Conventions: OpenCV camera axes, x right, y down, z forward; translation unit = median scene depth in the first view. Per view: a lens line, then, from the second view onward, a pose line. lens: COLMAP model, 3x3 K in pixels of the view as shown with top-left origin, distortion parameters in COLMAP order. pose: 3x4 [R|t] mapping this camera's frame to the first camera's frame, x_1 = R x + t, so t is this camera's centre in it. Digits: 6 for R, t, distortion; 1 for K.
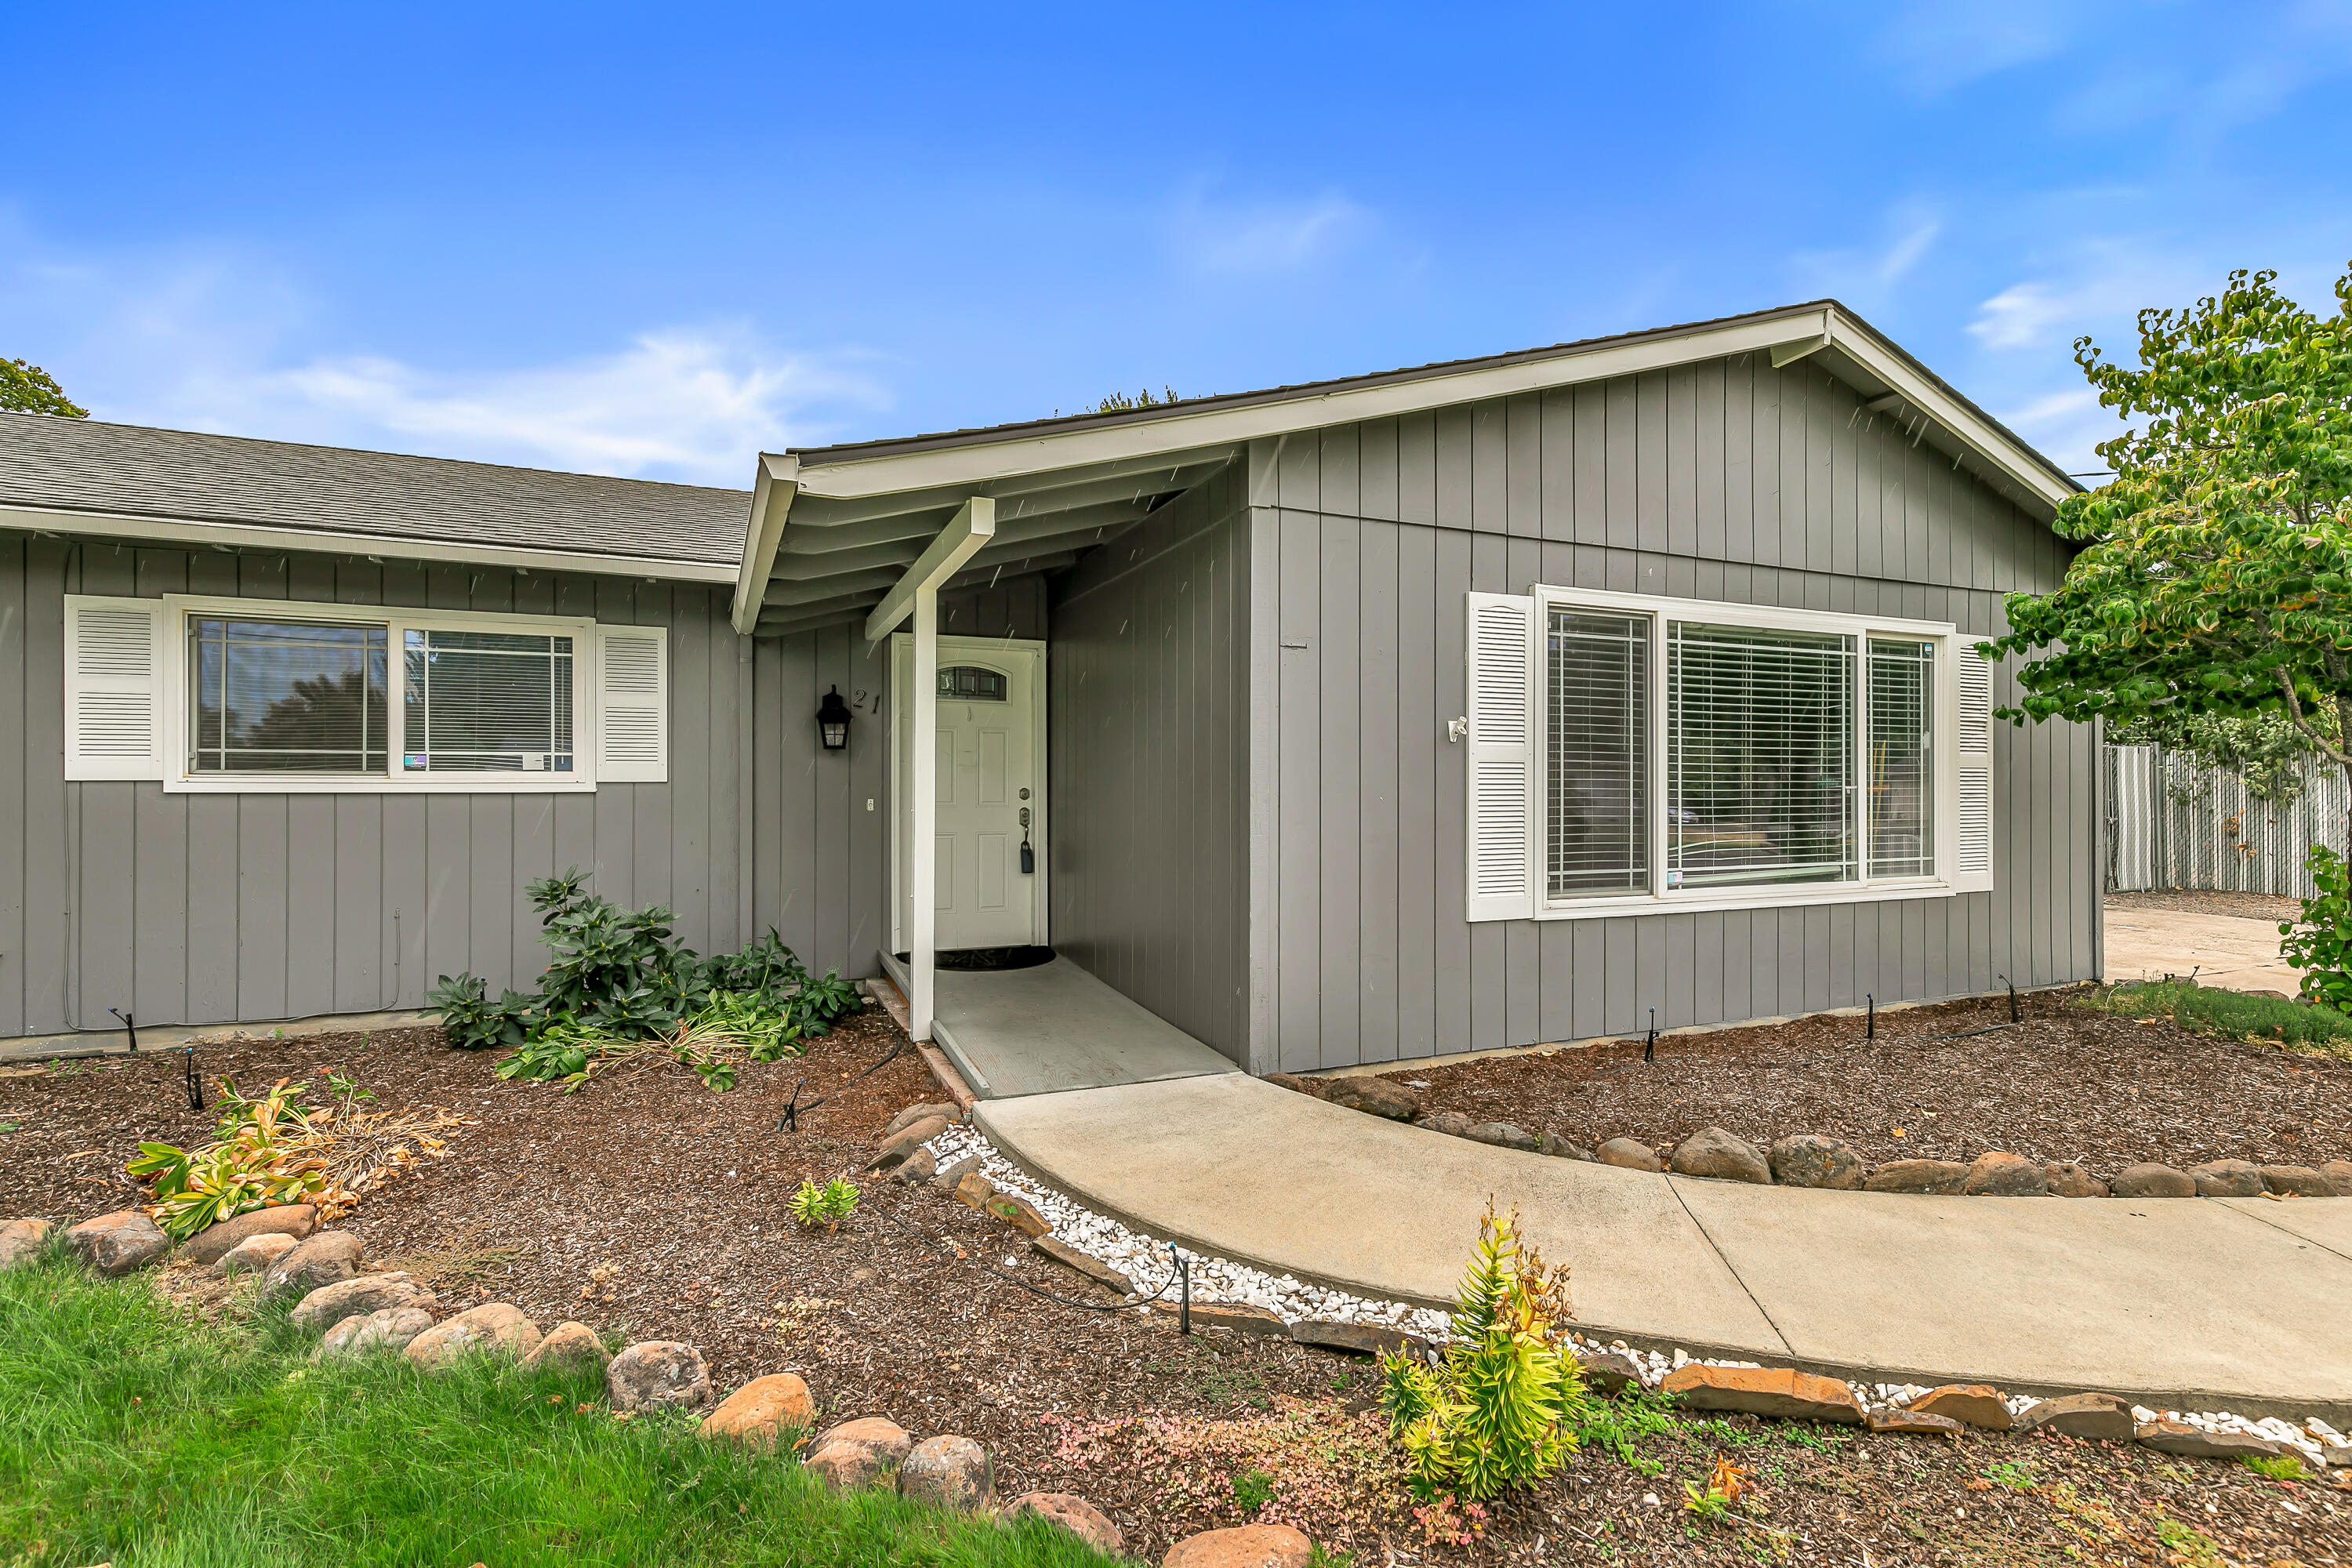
lens RADIAL K [[1075.4, 0, 1179.8], [0, 1075.4, 792.2], [0, 0, 1]] dist [0.001356, 0.000637]
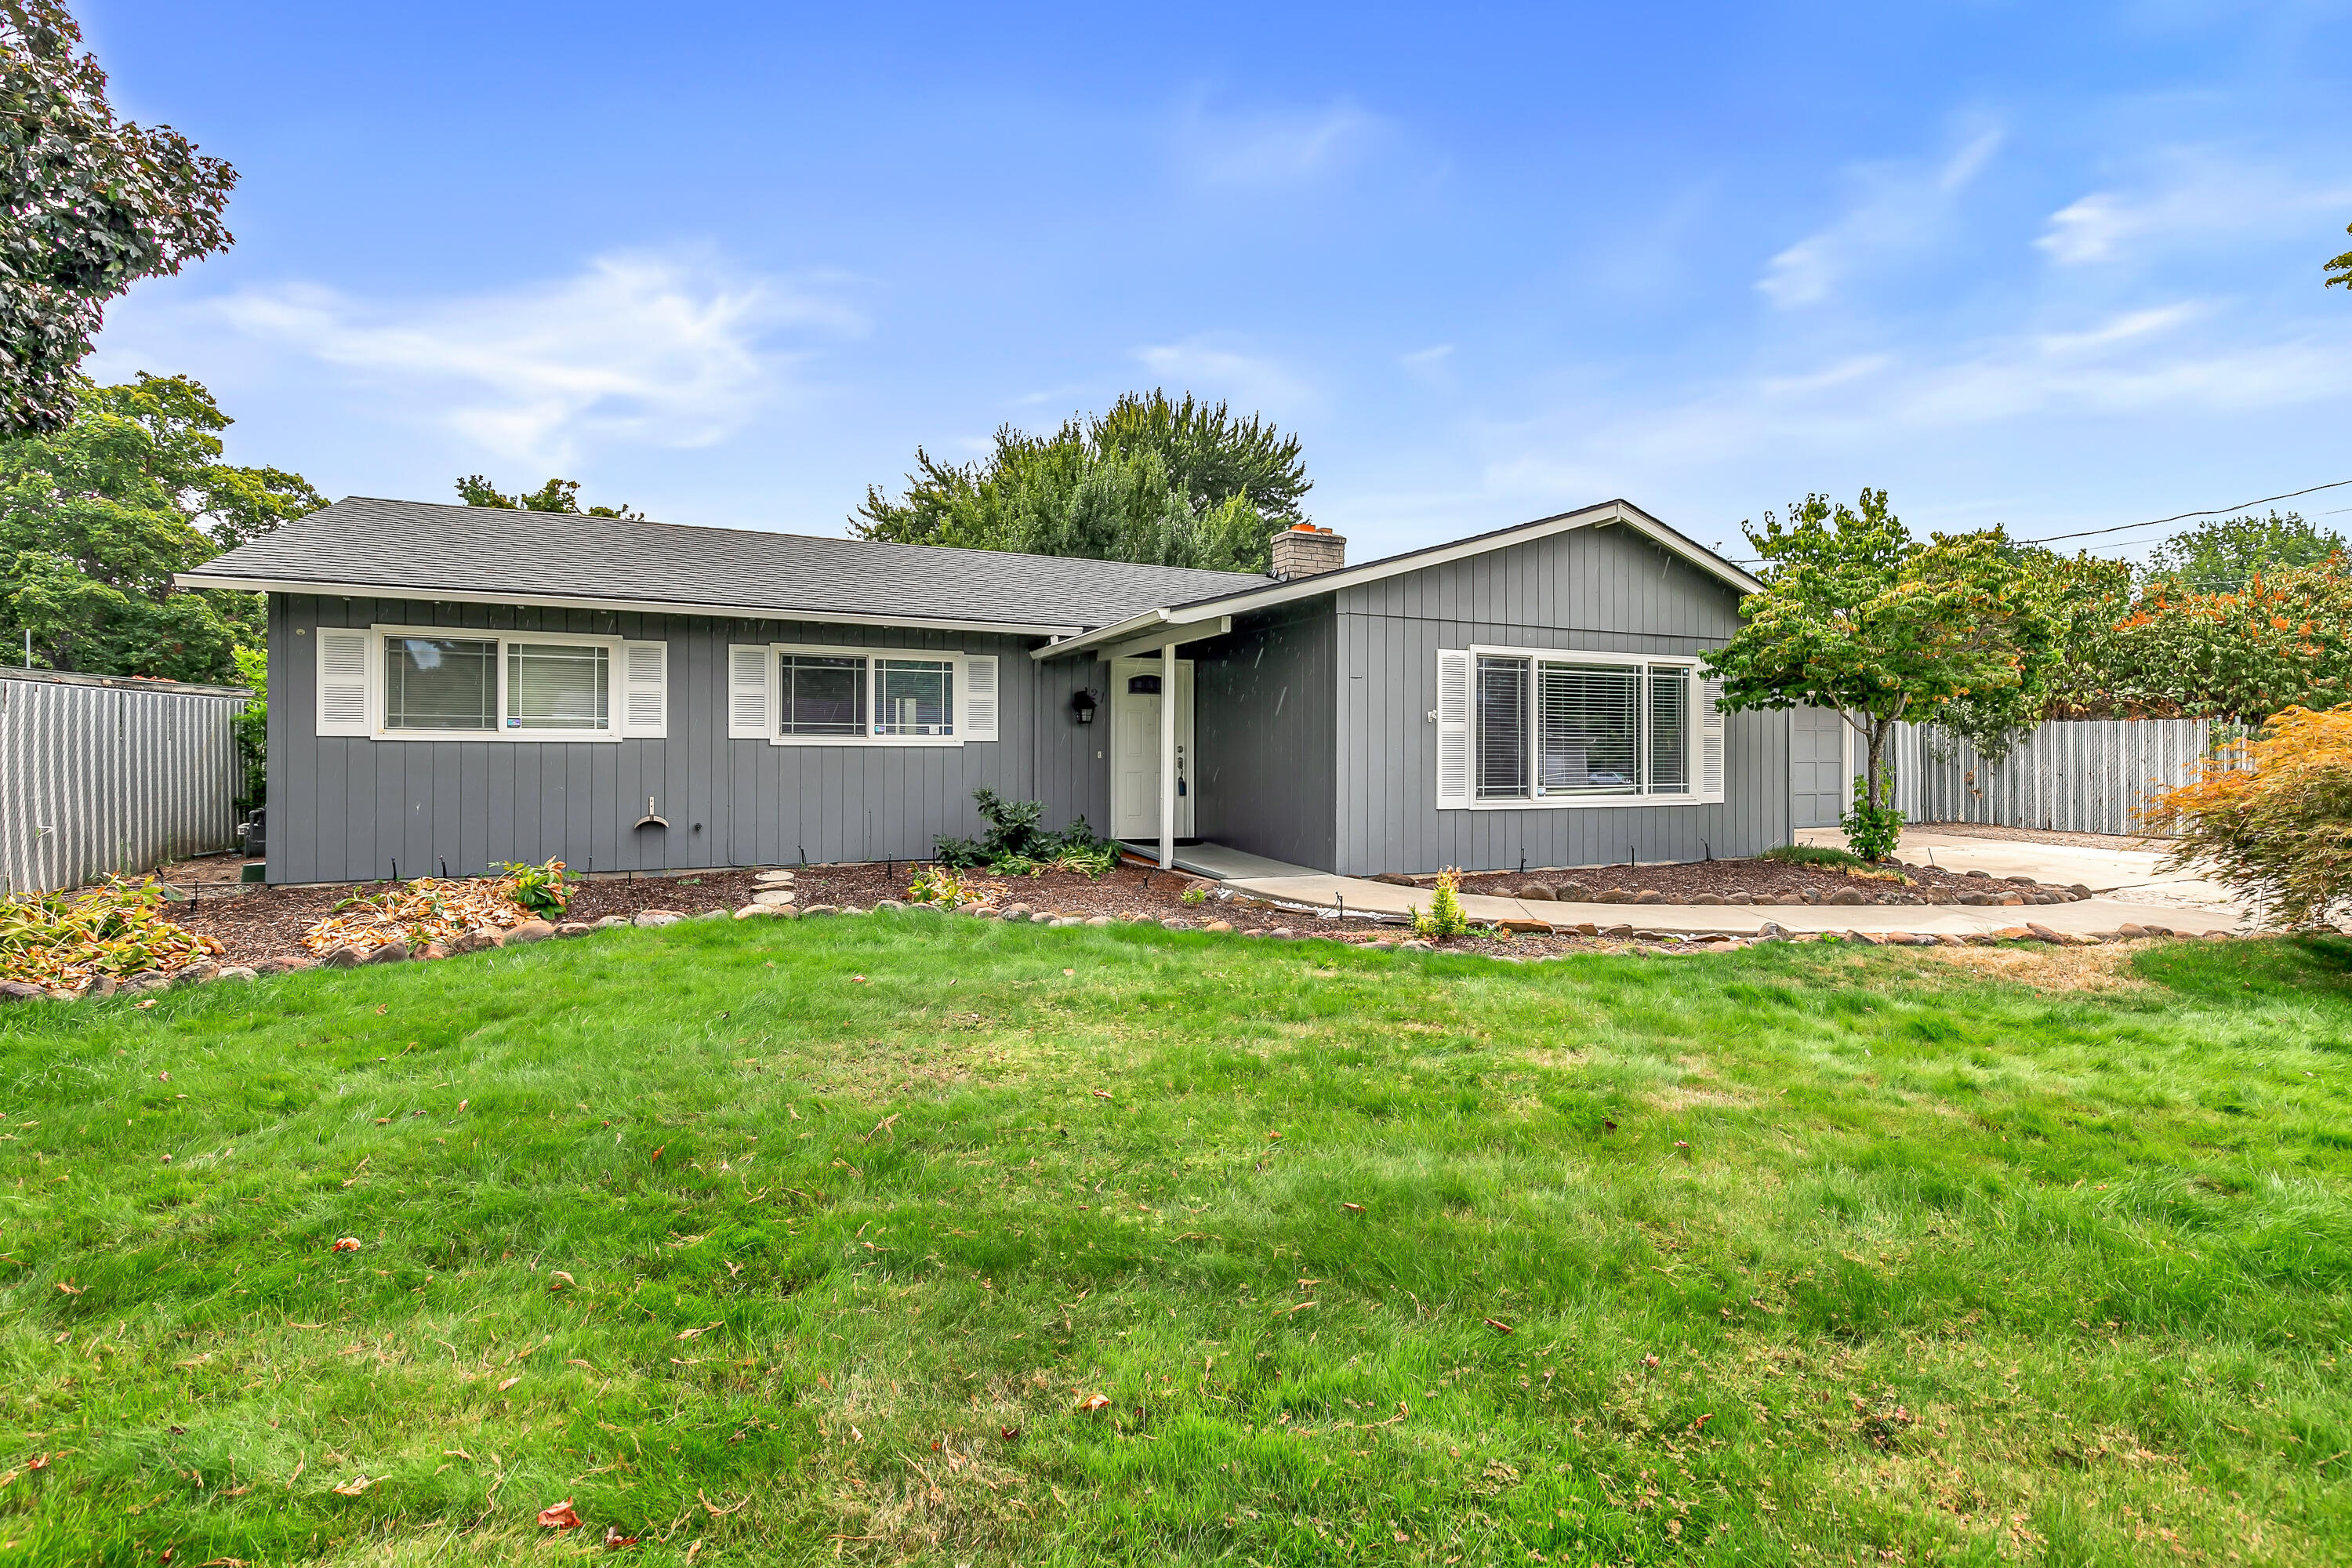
lens RADIAL K [[1075.4, 0, 1172.9], [0, 1075.4, 768.2], [0, 0, 1]] dist [0.001356, 0.000637]
pose [[0.999902, 0.002277, 0.013829, -0.238679], [-0.002376, 0.999972, 0.007151, 0.025657], [-0.013812, -0.007183, 0.999879, -0.944312]]
